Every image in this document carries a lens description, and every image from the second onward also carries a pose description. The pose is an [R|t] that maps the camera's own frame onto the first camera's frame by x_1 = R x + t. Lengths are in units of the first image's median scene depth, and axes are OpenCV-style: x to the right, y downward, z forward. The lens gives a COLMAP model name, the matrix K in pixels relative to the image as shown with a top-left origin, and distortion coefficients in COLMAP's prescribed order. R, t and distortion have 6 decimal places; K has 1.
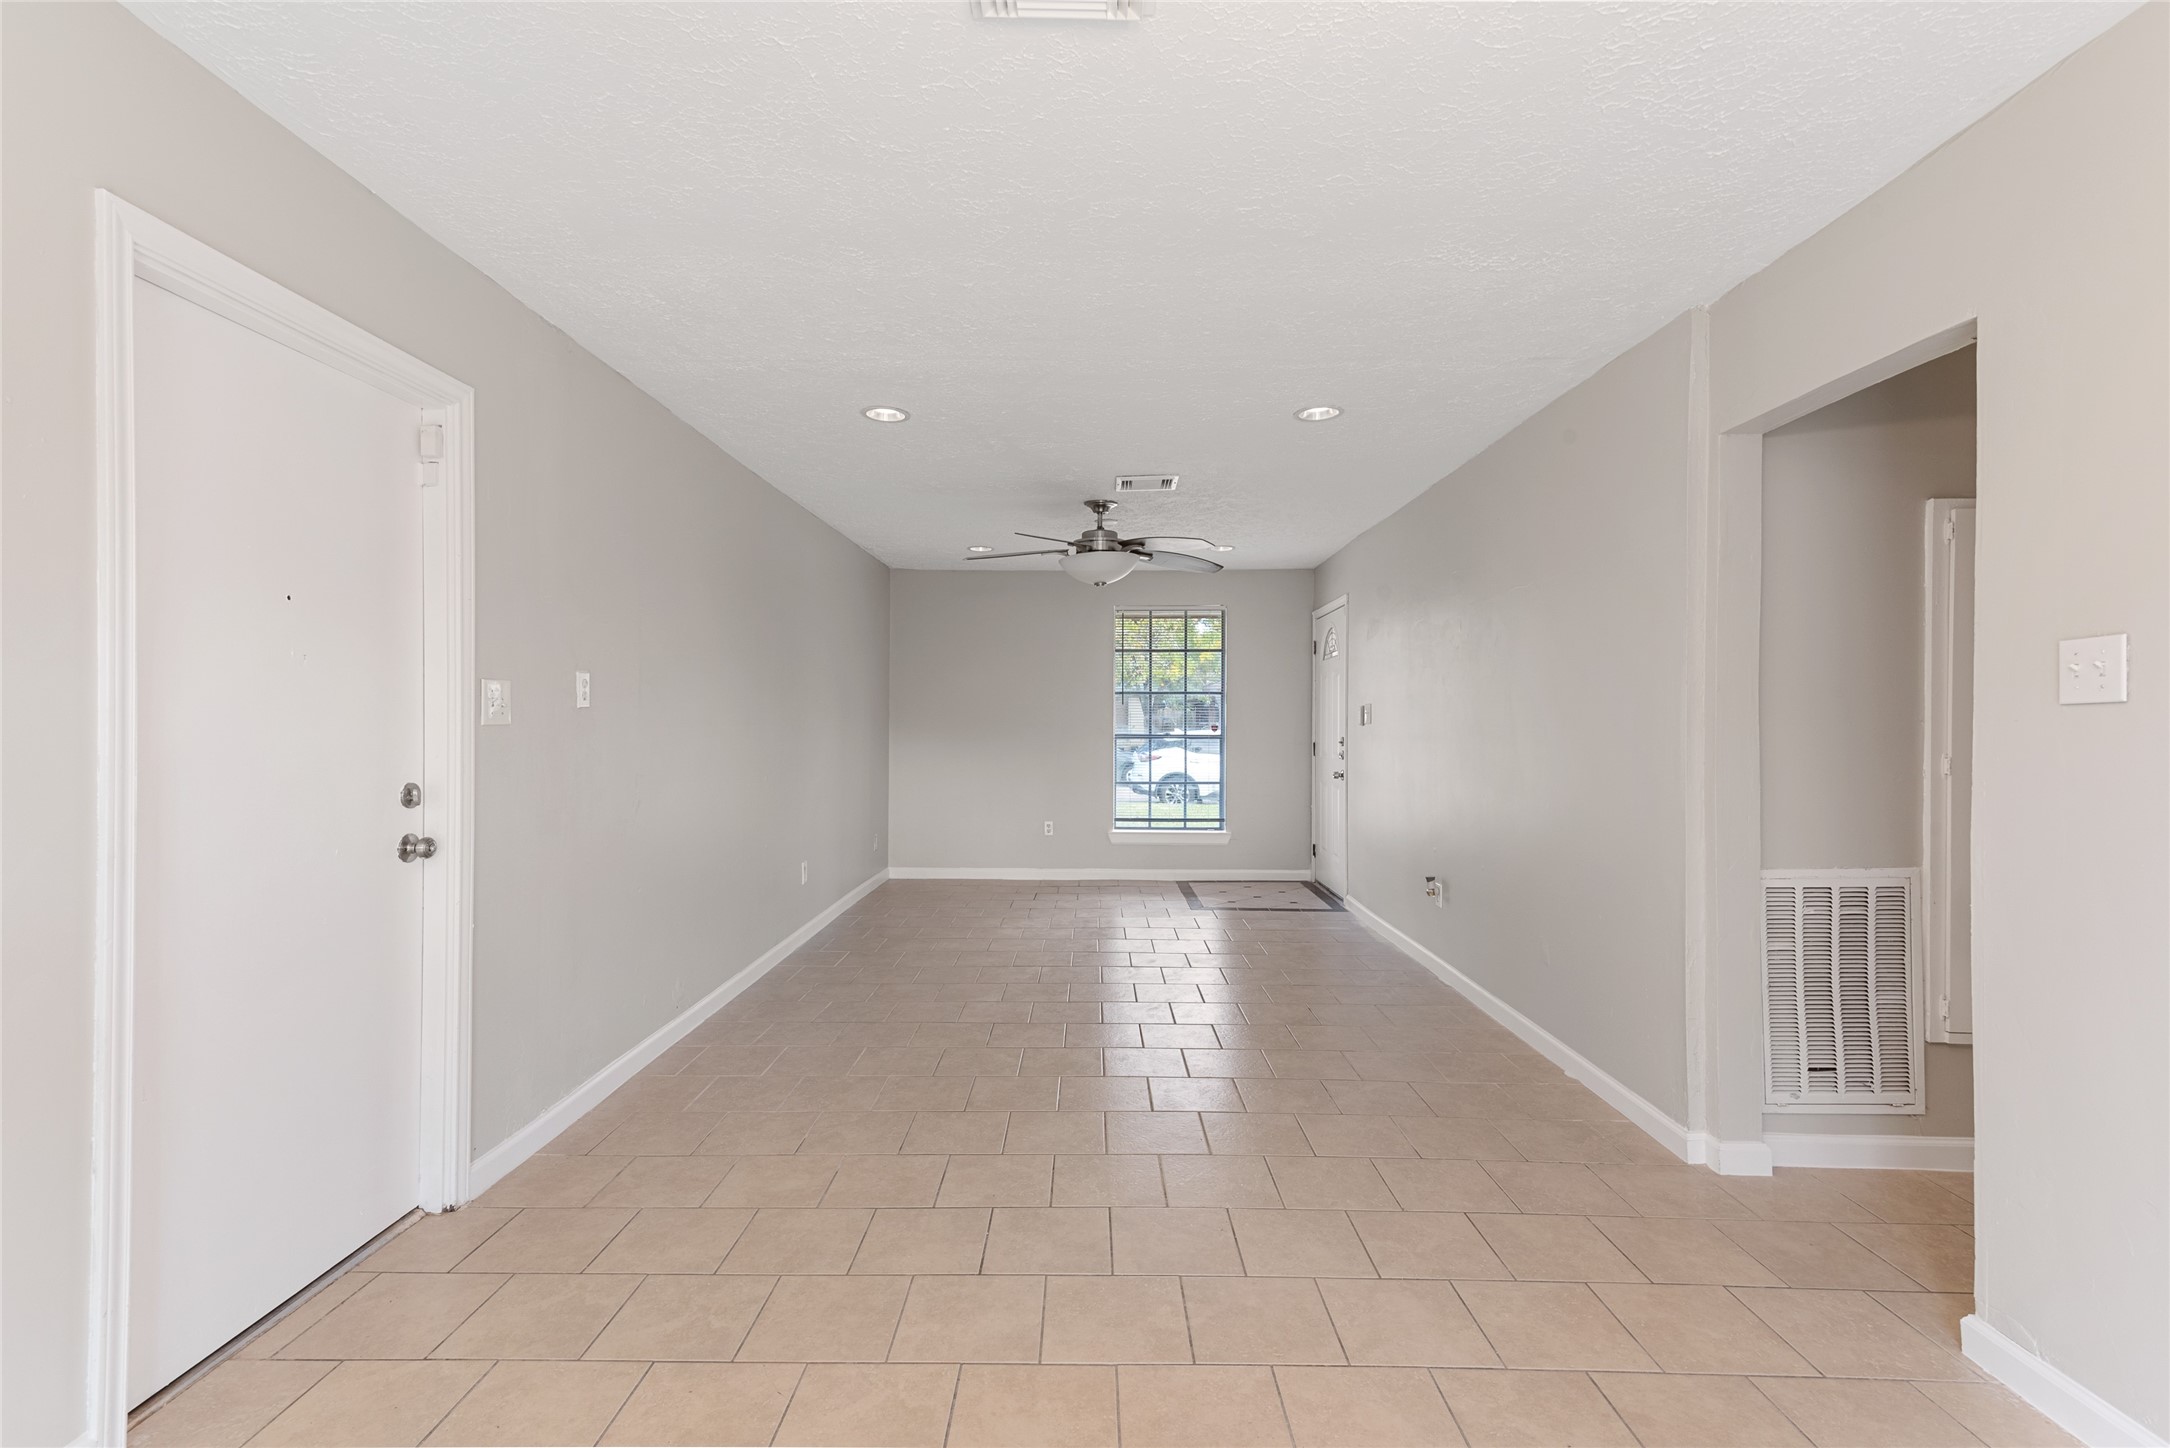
lens RADIAL K [[969.3, 0, 1077.9], [0, 969.3, 725.0], [0, 0, 1]] dist [0.036506, -0.004108]
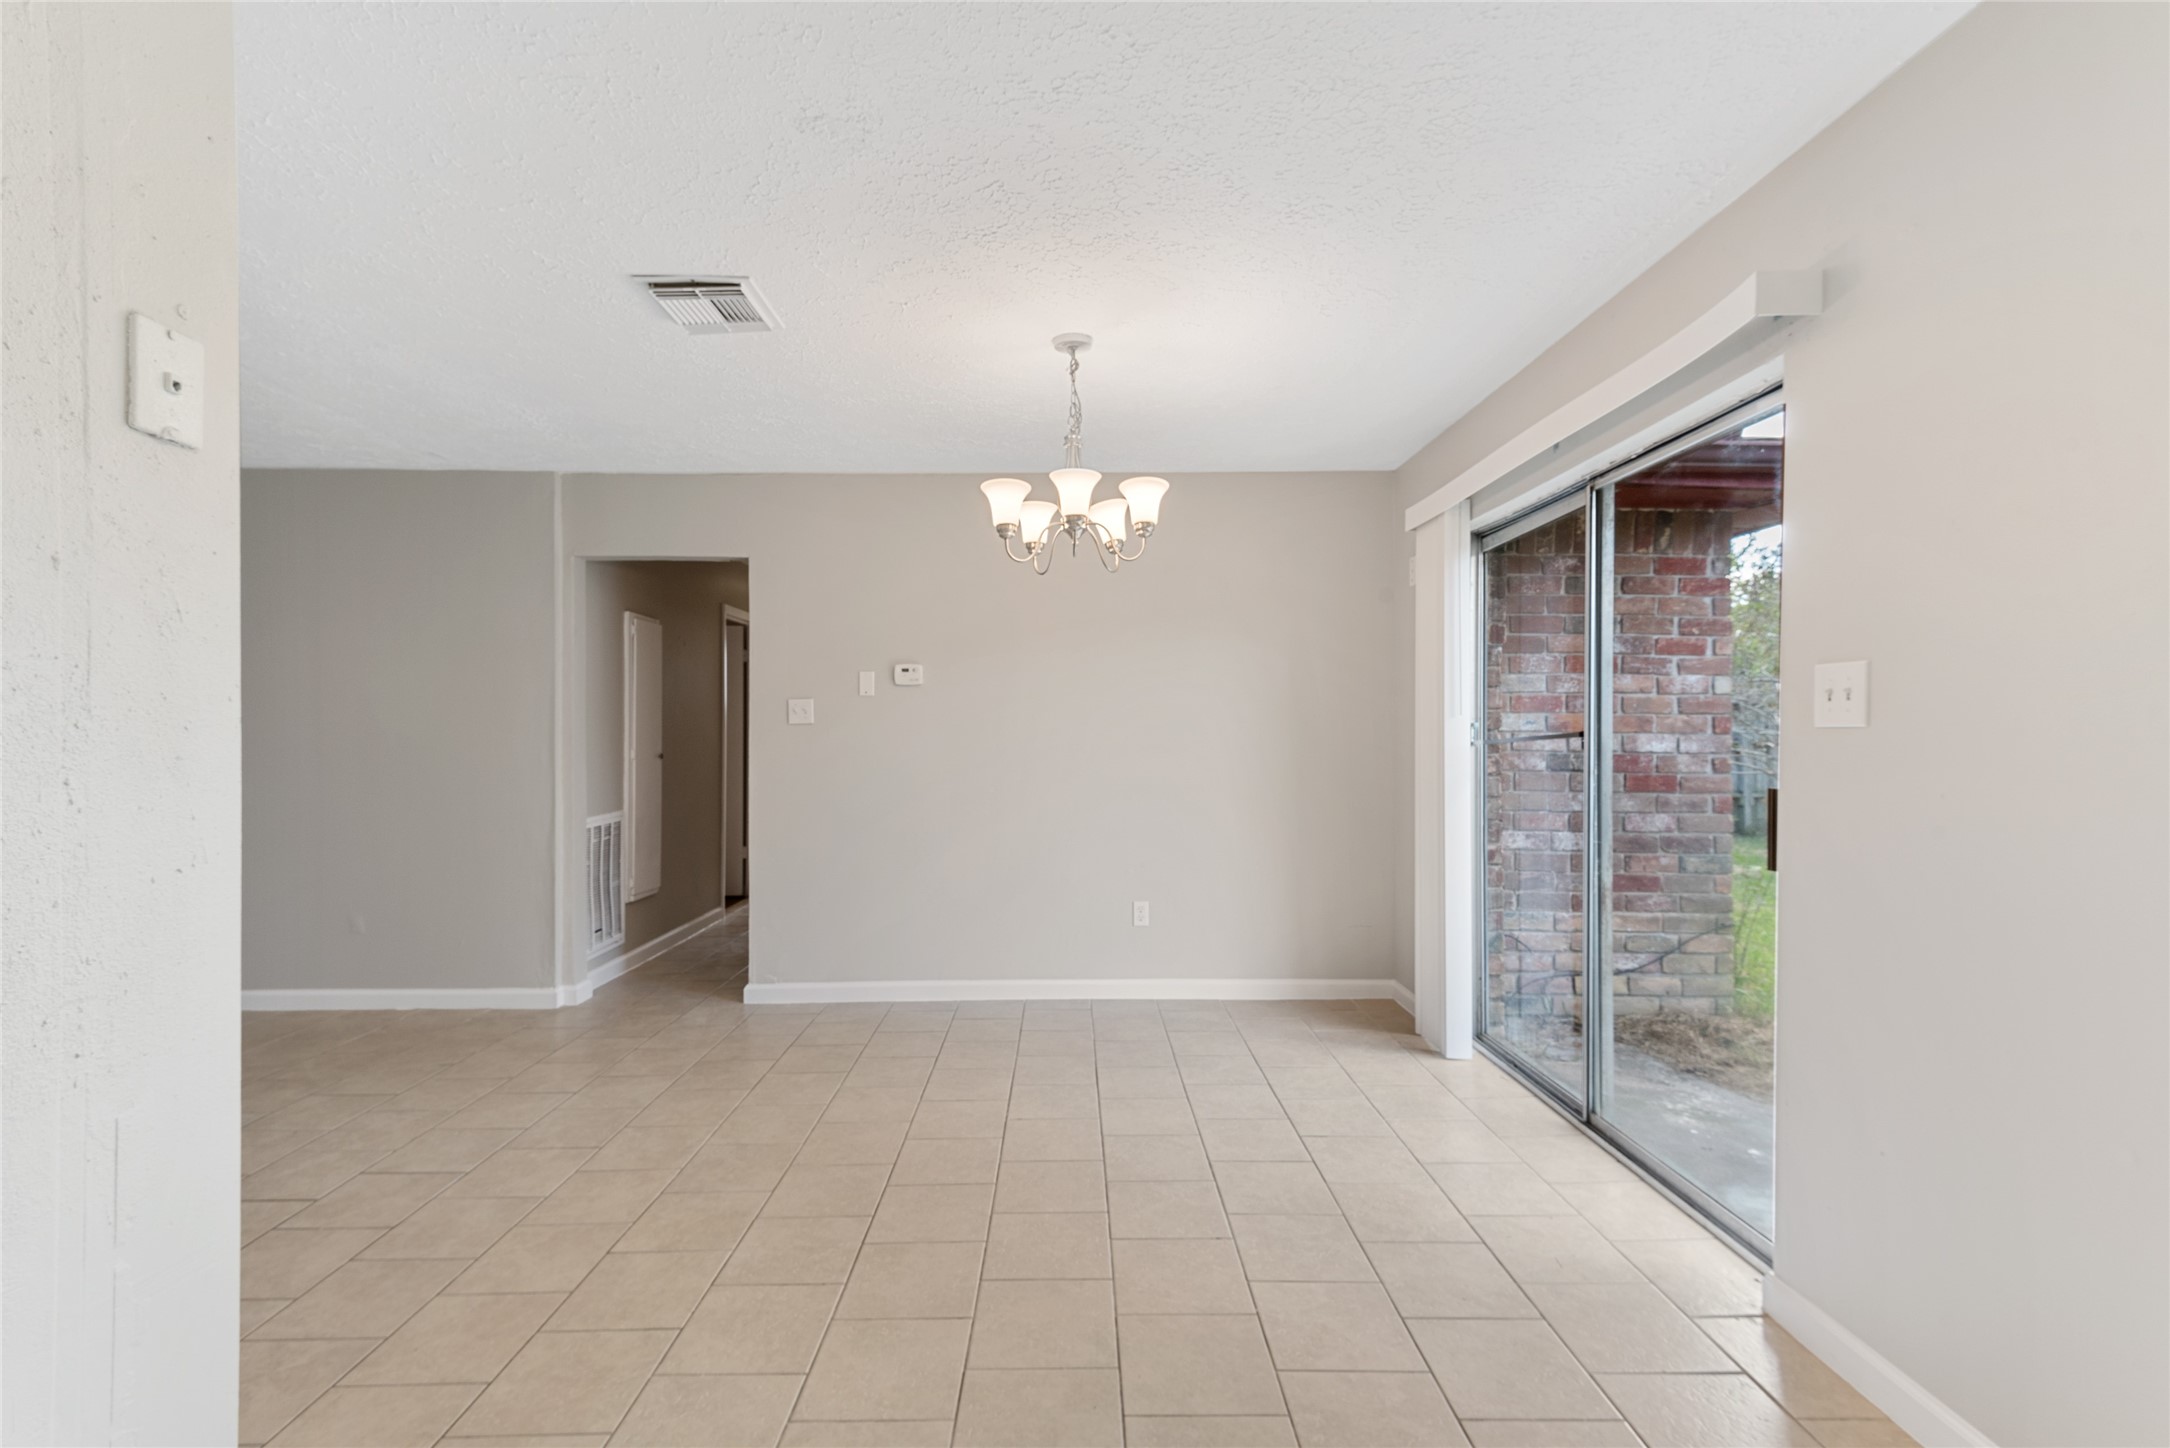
lens RADIAL K [[969.3, 0, 1082.9], [0, 969.3, 729.8], [0, 0, 1]] dist [0.036506, -0.004108]
pose [[-0.029797, 0.002126, 0.999554, -1.018212], [0.003117, 0.999993, -0.002034, 0.000840], [-0.999551, 0.003055, -0.029803, 0.203580]]
